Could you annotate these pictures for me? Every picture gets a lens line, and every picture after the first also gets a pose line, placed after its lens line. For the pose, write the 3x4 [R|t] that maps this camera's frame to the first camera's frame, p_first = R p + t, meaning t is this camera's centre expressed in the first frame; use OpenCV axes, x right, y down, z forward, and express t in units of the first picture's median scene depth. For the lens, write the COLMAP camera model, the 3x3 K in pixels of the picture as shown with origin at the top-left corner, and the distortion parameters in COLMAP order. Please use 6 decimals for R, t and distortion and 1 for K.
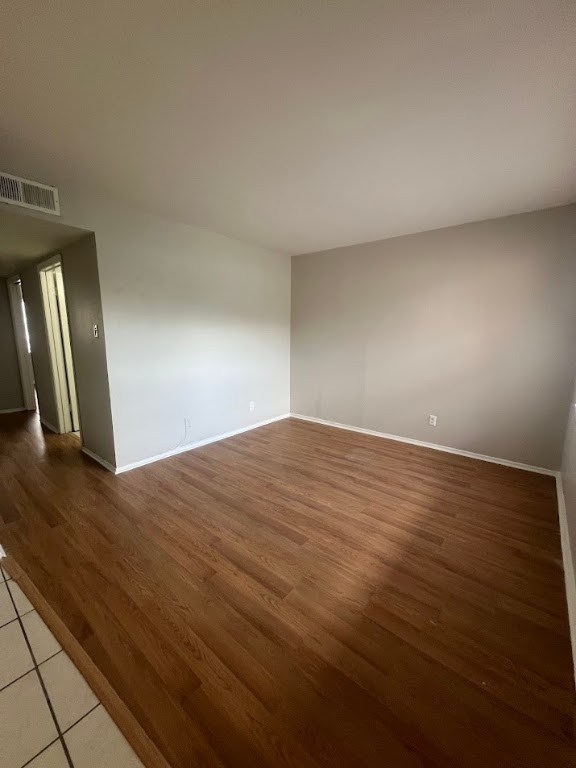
lens RADIAL K [[307.6, 0, 286.7], [0, 307.6, 385.7], [0, 0, 1]] dist [0.000069, 0.000014]
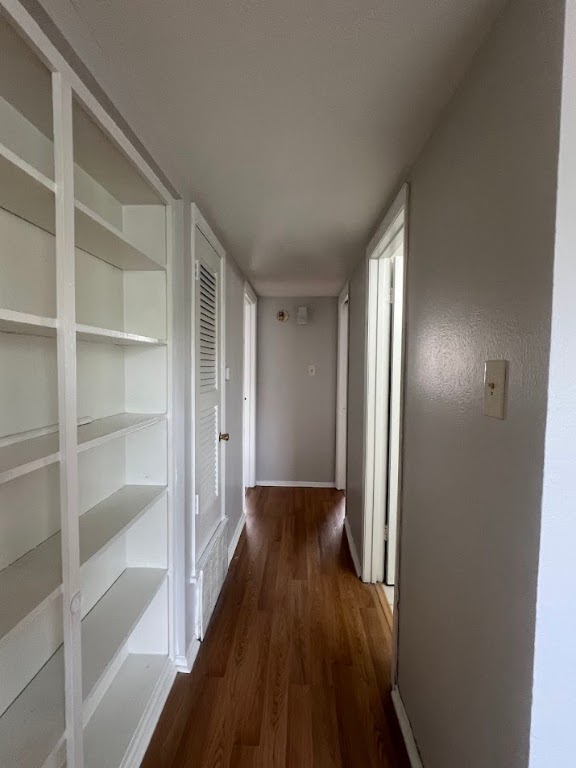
lens RADIAL K [[382.0, 0, 285.2], [0, 382.0, 385.7], [0, 0, 1]] dist [0.001061, 0.000669]
pose [[0.606998, 0.043819, -0.793494, -0.564676], [-0.145461, 0.987736, -0.056727, -0.167234], [0.781278, 0.149856, 0.605928, 0.810982]]
